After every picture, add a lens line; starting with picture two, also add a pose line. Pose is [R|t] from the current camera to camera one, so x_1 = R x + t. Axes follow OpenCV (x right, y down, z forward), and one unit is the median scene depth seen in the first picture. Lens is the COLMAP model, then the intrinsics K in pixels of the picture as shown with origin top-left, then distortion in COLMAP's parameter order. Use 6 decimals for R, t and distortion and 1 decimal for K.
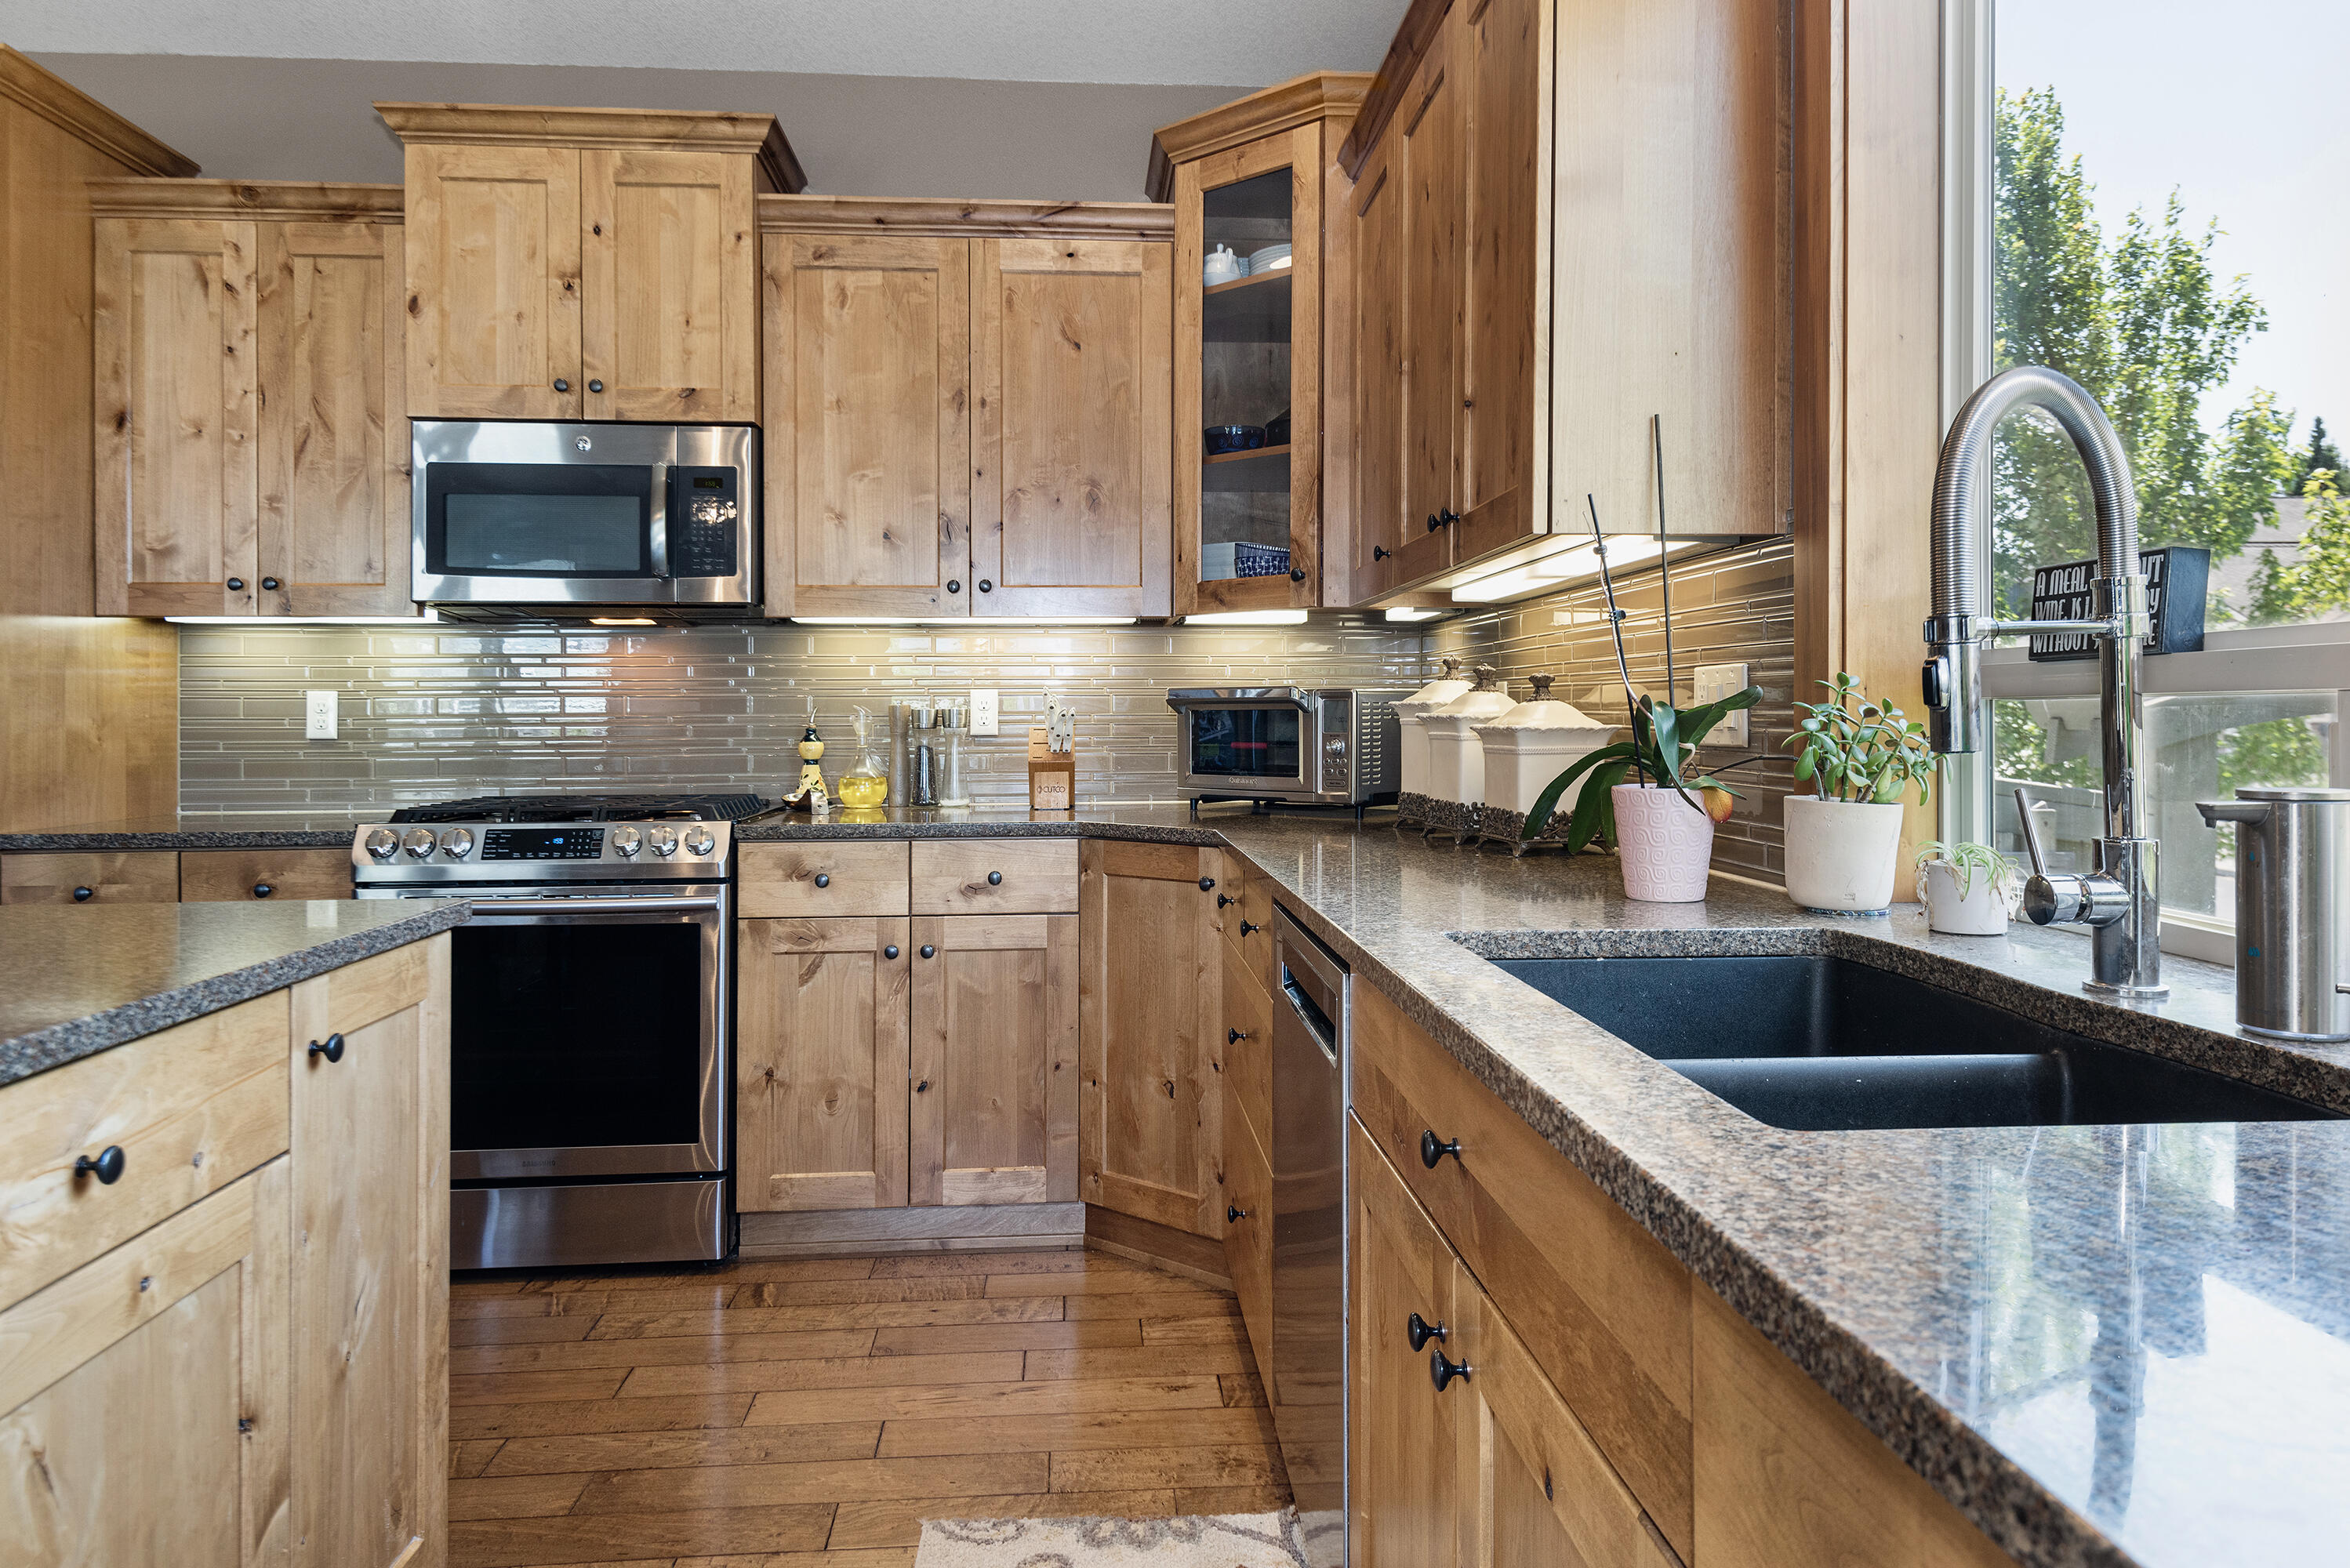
lens RADIAL K [[1481.3, 0, 1064.7], [0, 1481.3, 719.7], [0, 0, 1]] dist [0.026058, -0.011201]
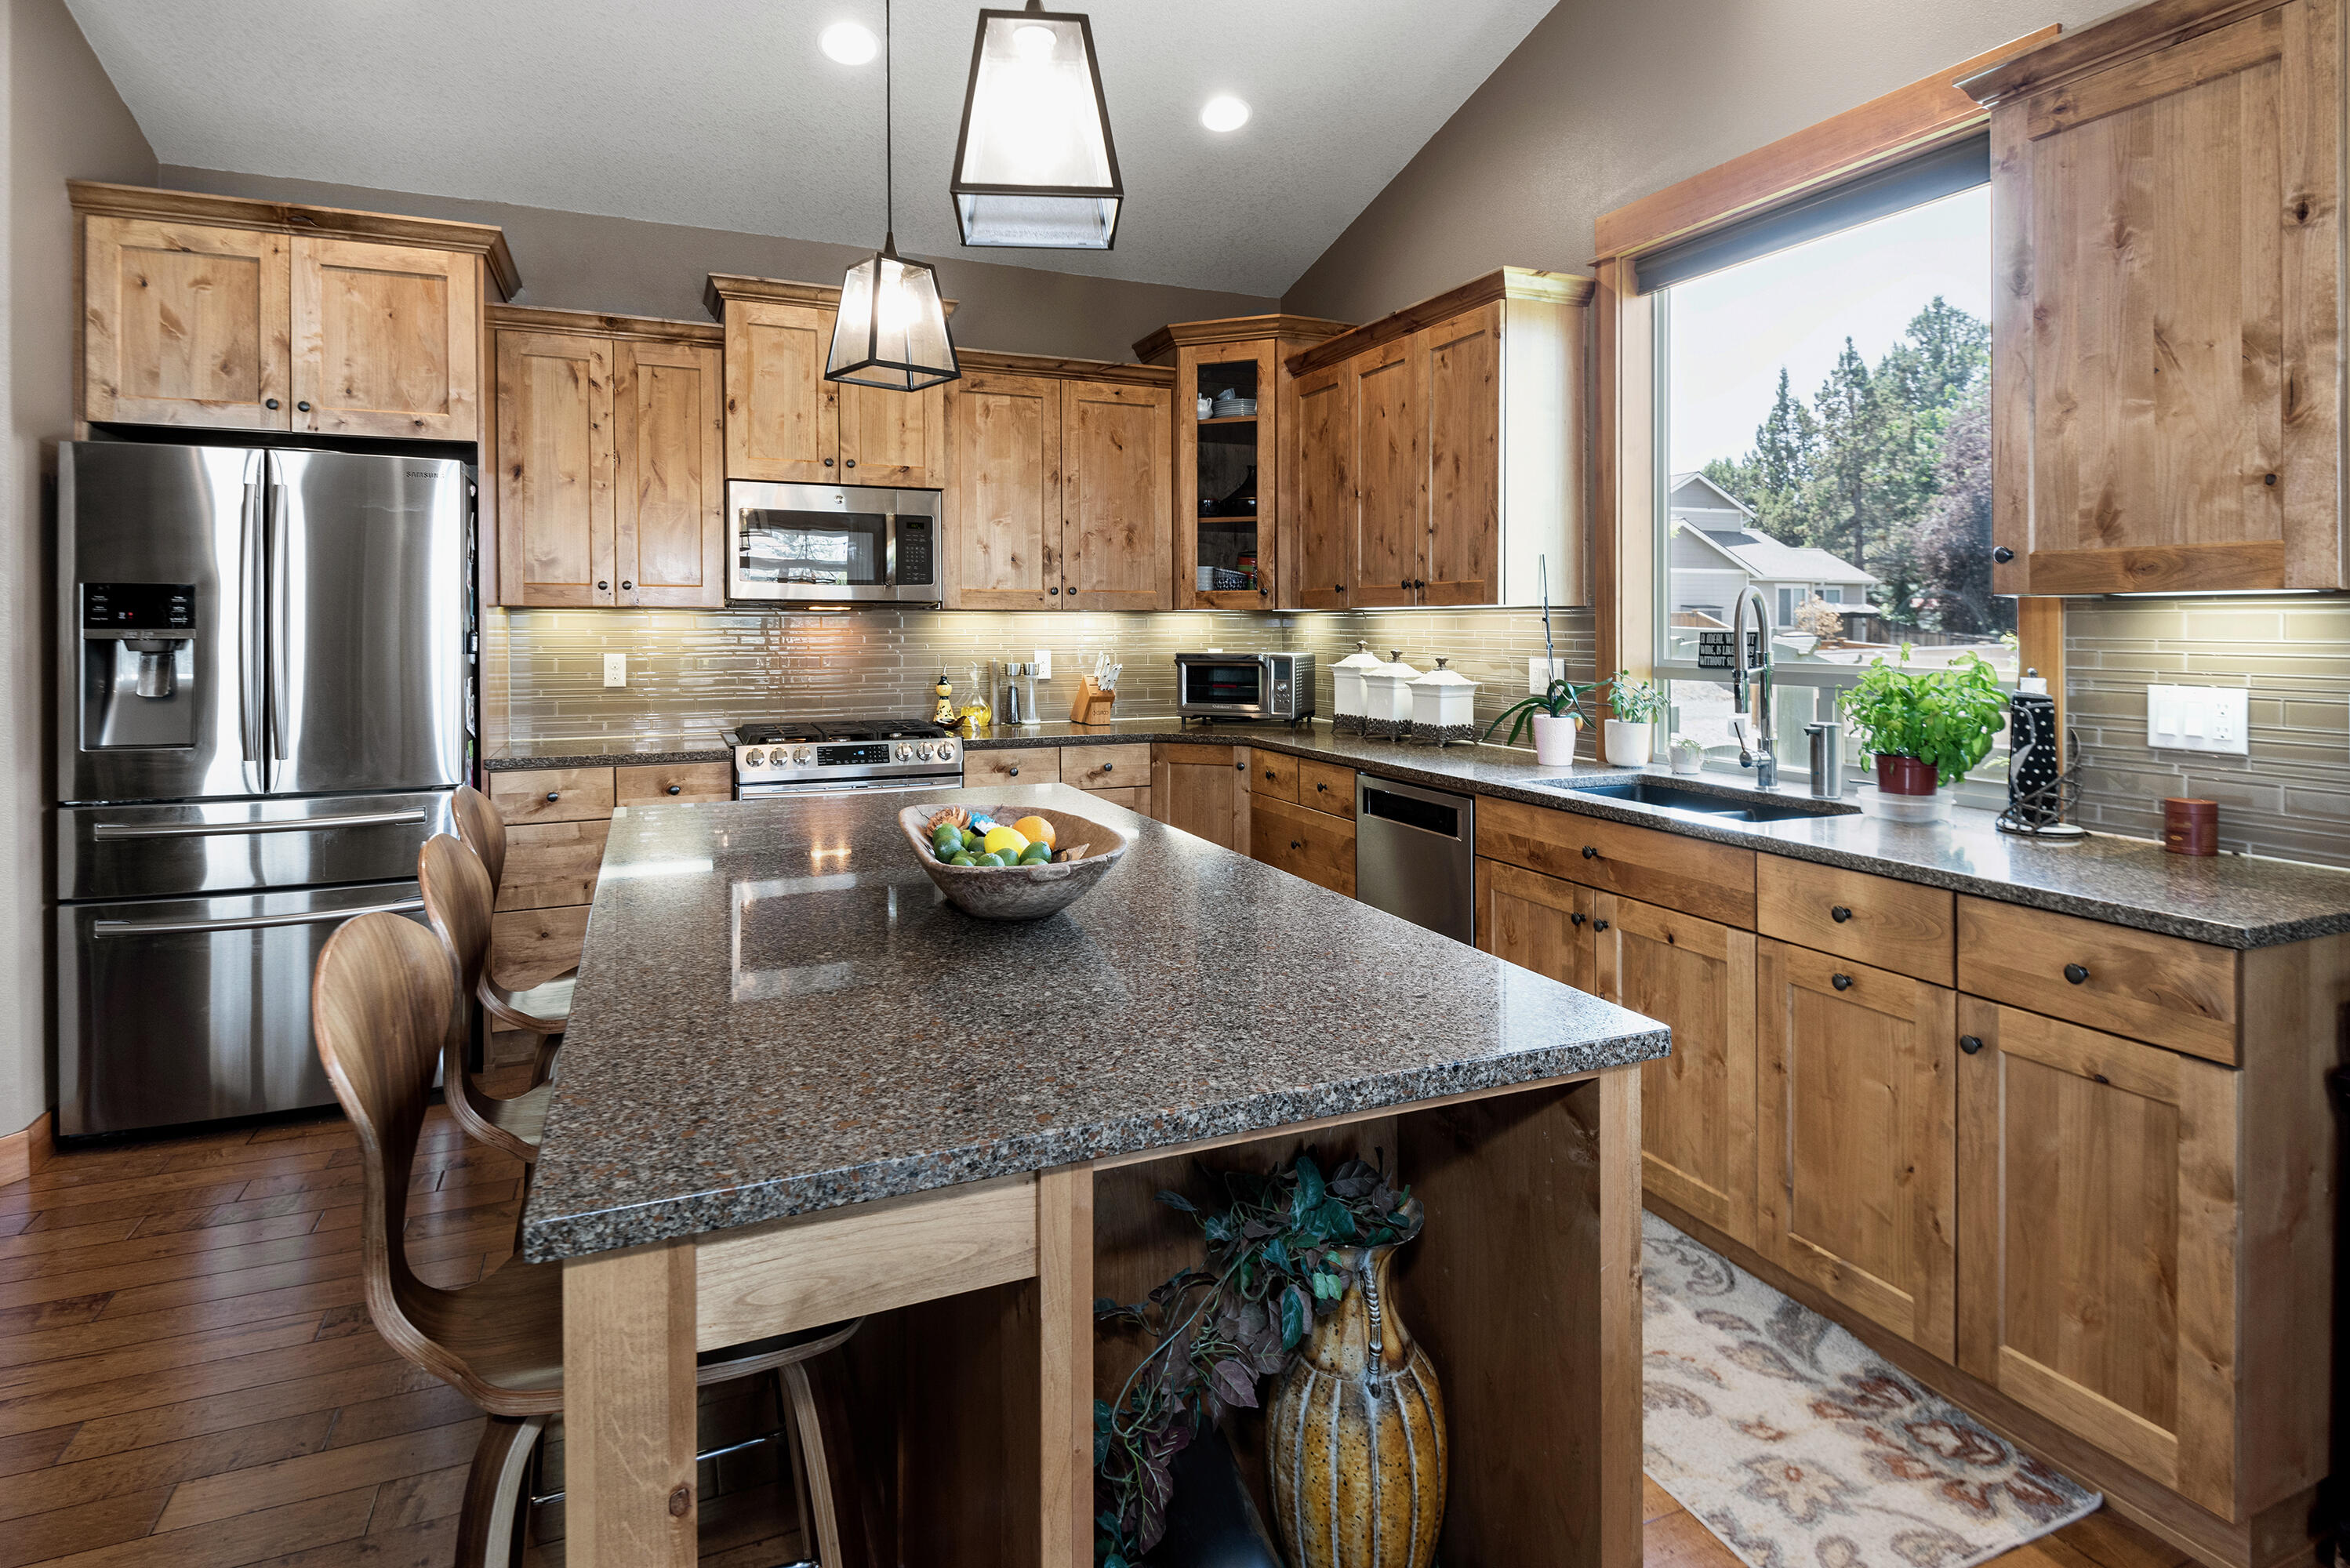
lens RADIAL K [[1247.8, 0, 1101.5], [0, 1247.8, 629.7], [0, 0, 1]] dist [0.001683, -0.006704]
pose [[0.941255, 0.003249, 0.337682, -0.502879], [-0.003635, 0.999993, 0.000511, -0.048881], [-0.337678, -0.001708, 0.941260, -0.328833]]
